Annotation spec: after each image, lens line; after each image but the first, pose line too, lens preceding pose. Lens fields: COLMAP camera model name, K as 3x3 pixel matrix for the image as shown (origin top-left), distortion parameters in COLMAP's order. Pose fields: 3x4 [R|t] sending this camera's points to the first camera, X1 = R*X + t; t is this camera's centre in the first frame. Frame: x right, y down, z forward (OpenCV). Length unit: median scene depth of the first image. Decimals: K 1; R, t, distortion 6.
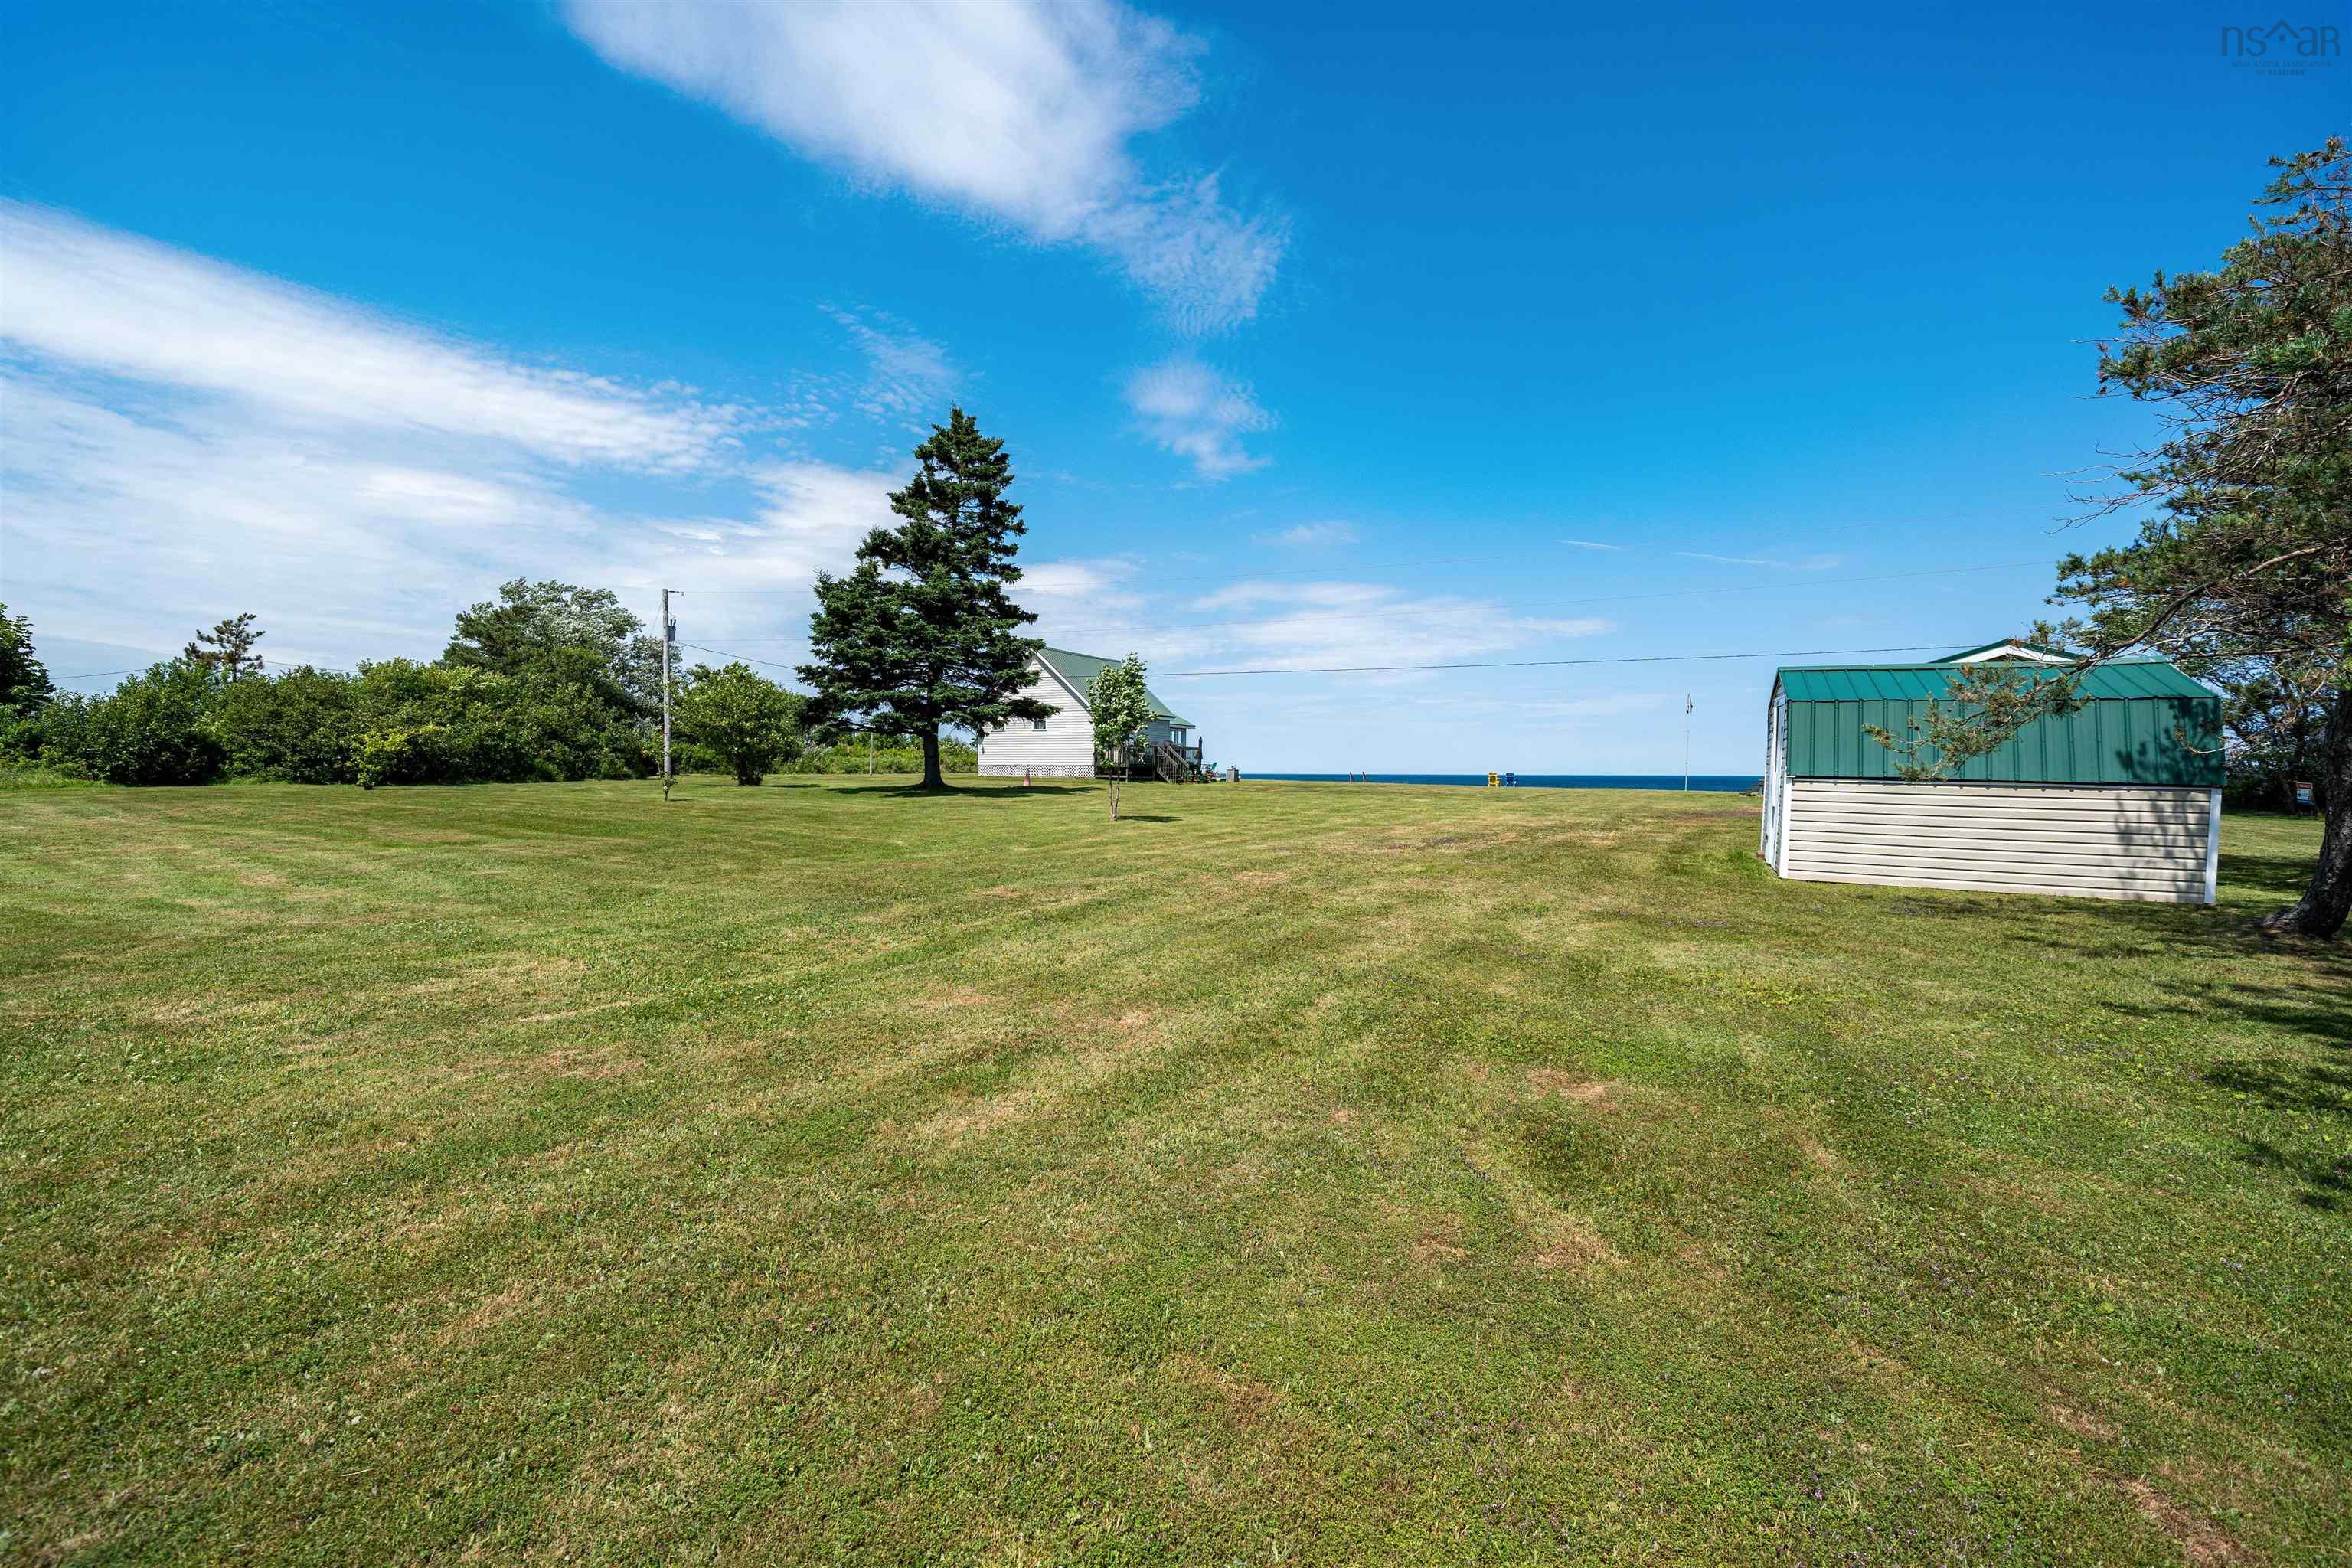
lens RADIAL K [[1045.3, 0, 1179.0], [0, 1045.3, 786.7], [0, 0, 1]] dist [0.020705, -0.000015]
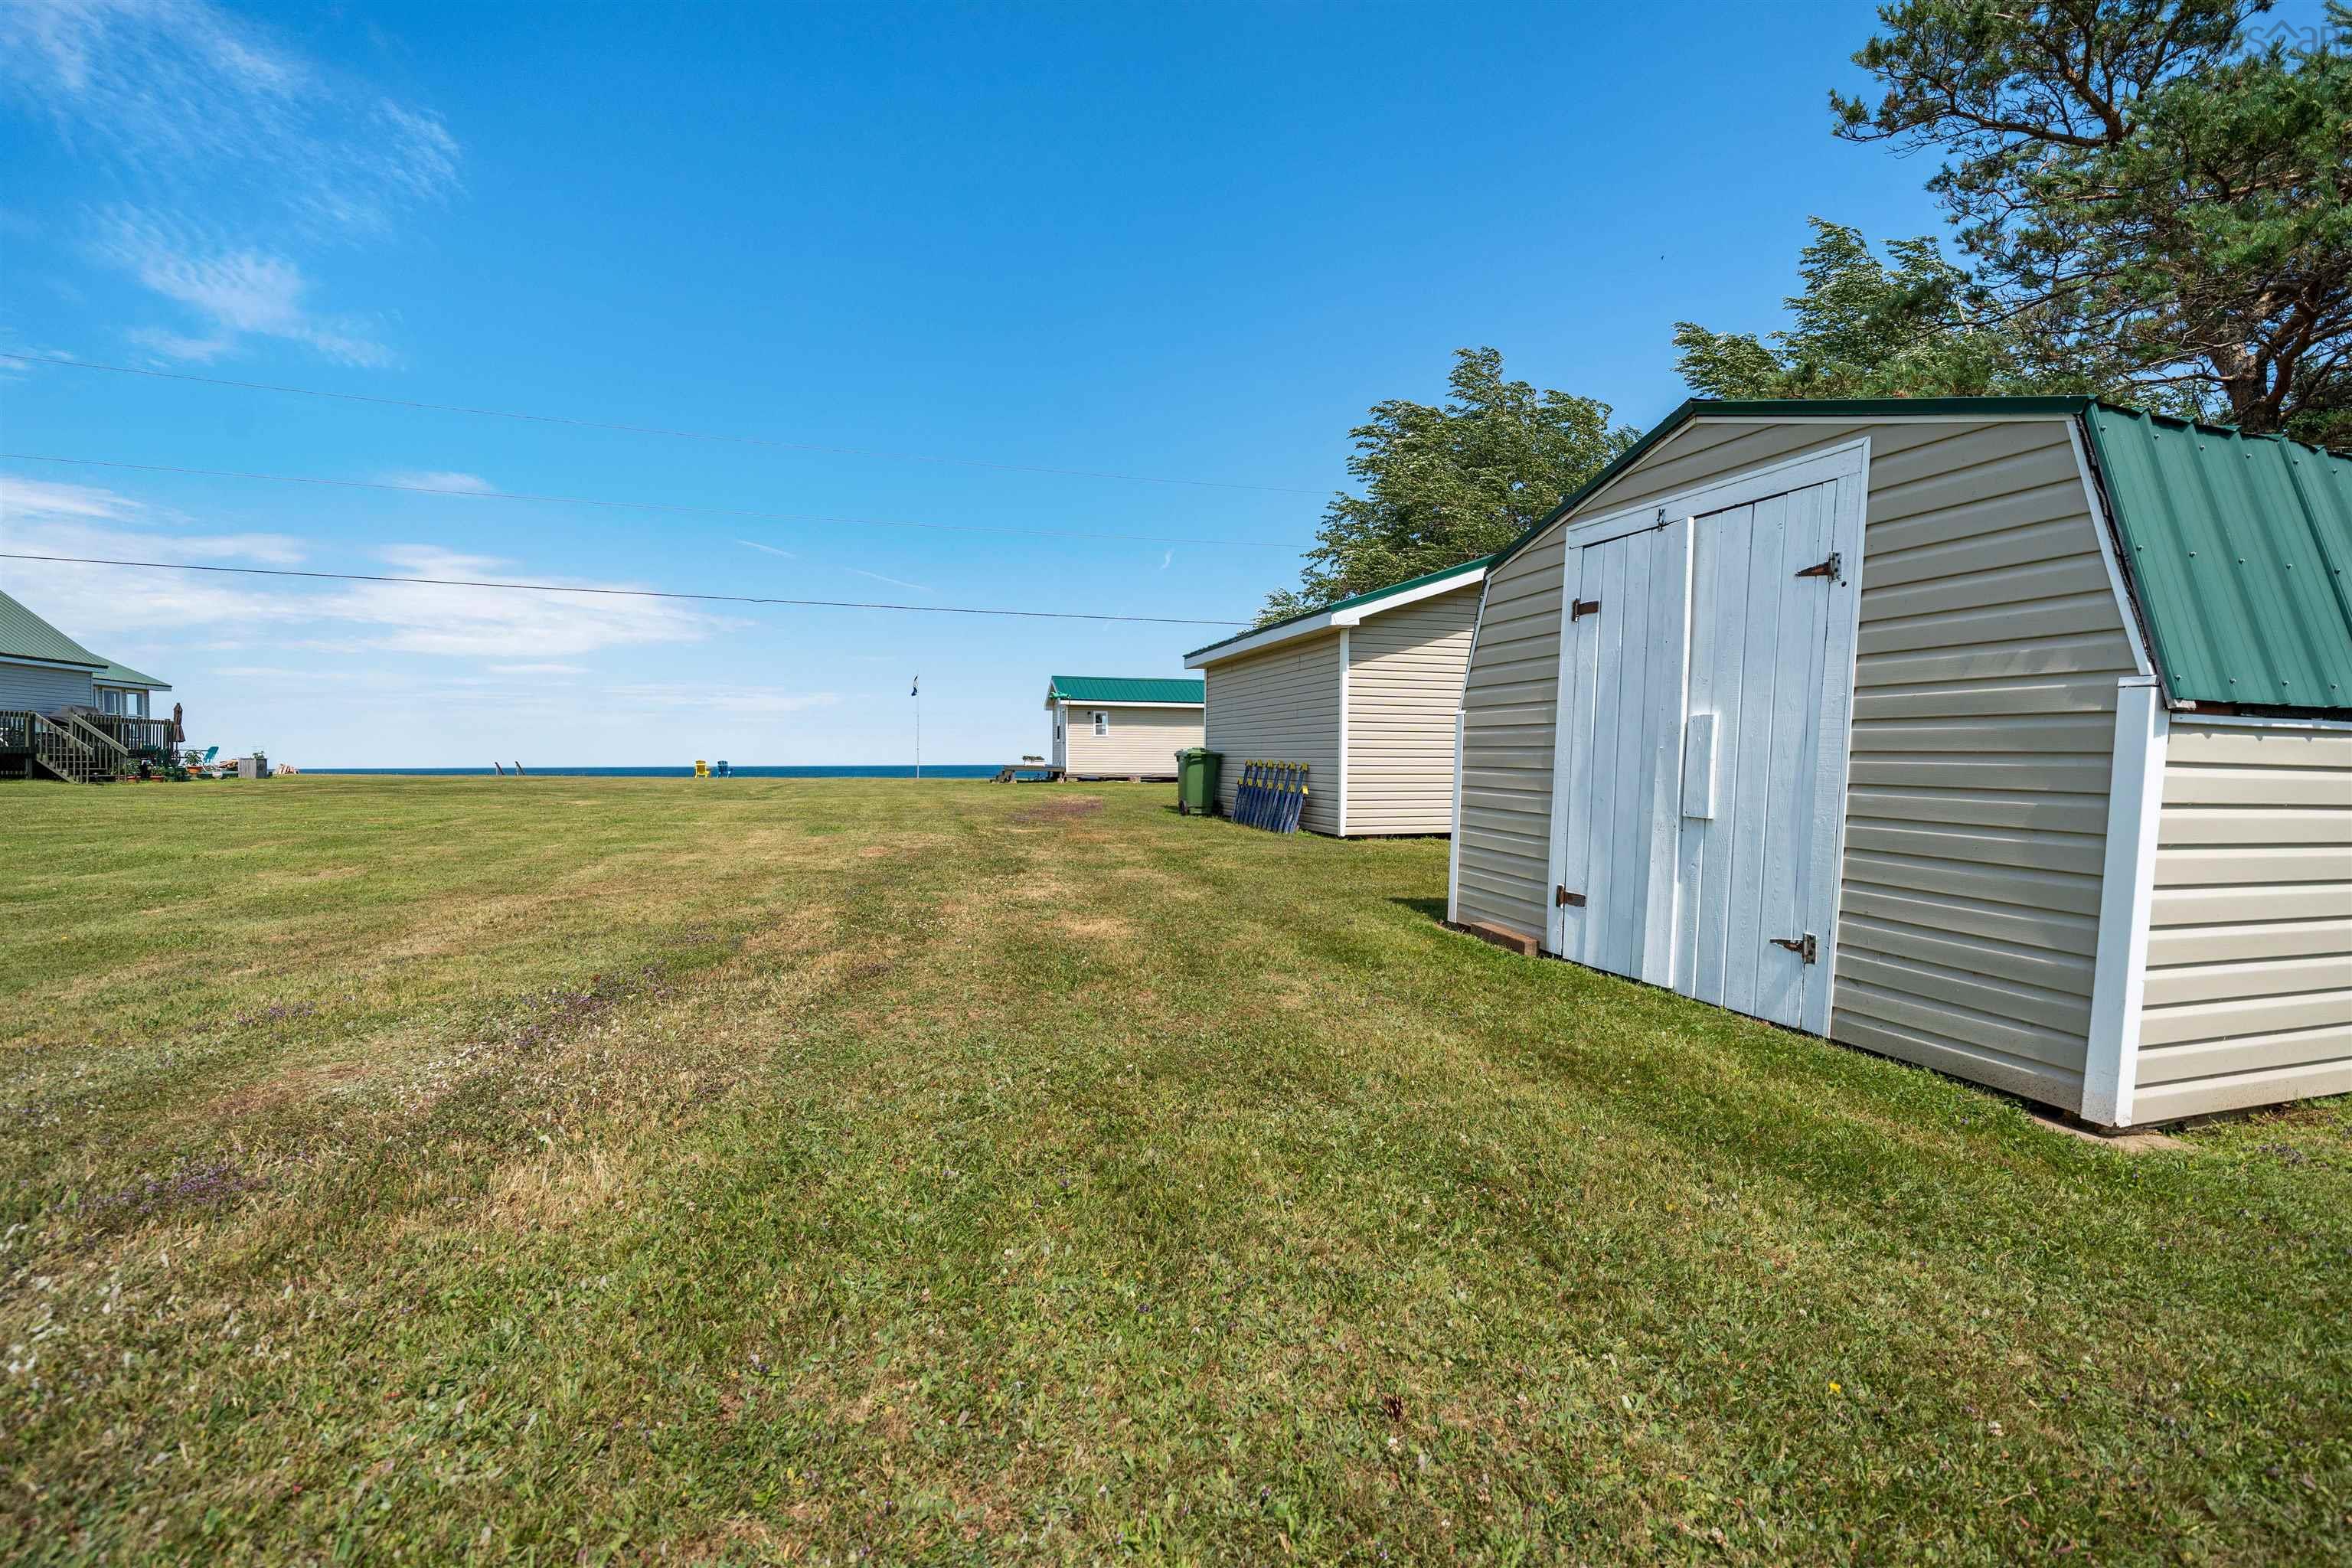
lens RADIAL K [[944.2, 0, 1175.8], [0, 944.2, 767.3], [0, 0, 1]] dist [0.004096, 0.000335]
pose [[0.715953, -0.011170, 0.698059, 0.000991], [0.018571, 0.999823, -0.003048, 0.000008], [-0.697901, 0.015145, 0.716034, 0.004585]]
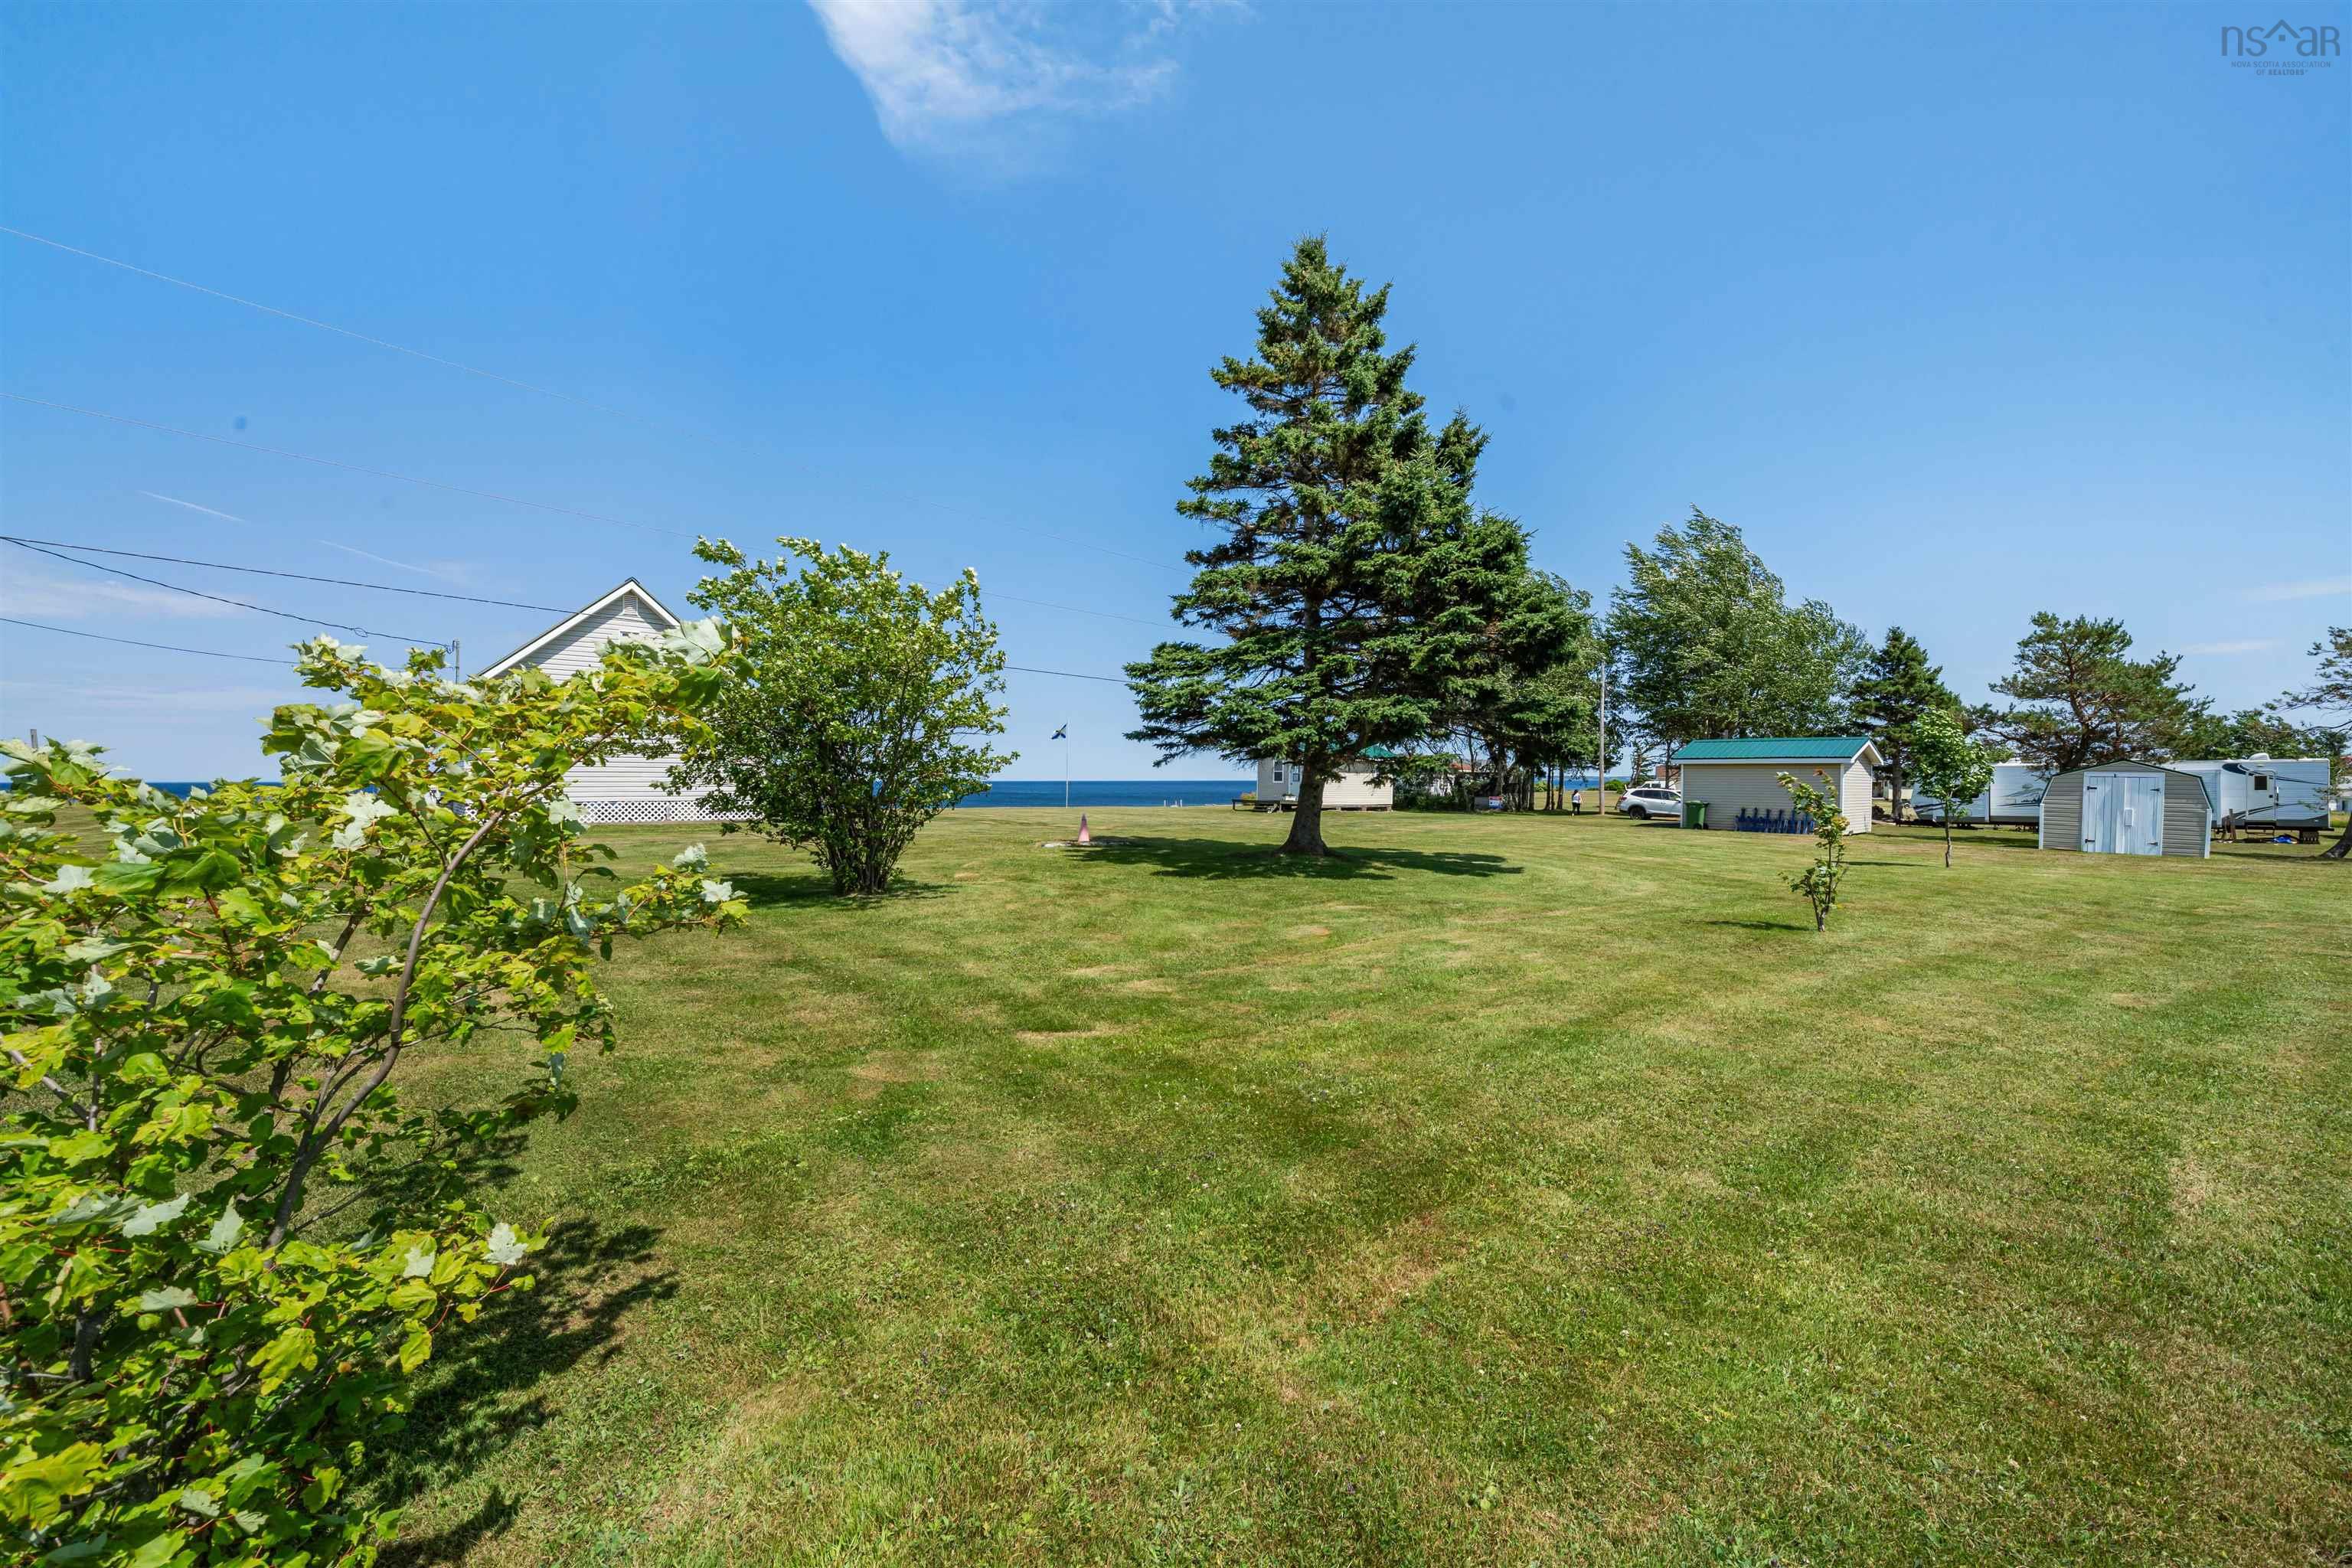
lens RADIAL K [[944.2, 0, 1163.0], [0, 944.2, 778.1], [0, 0, 1]] dist [0.004096, 0.000335]
pose [[0.358730, -0.009447, 0.933393, -0.086675], [0.021395, 0.999769, 0.001896, -0.004978], [-0.933196, 0.019290, 0.358850, 0.054755]]
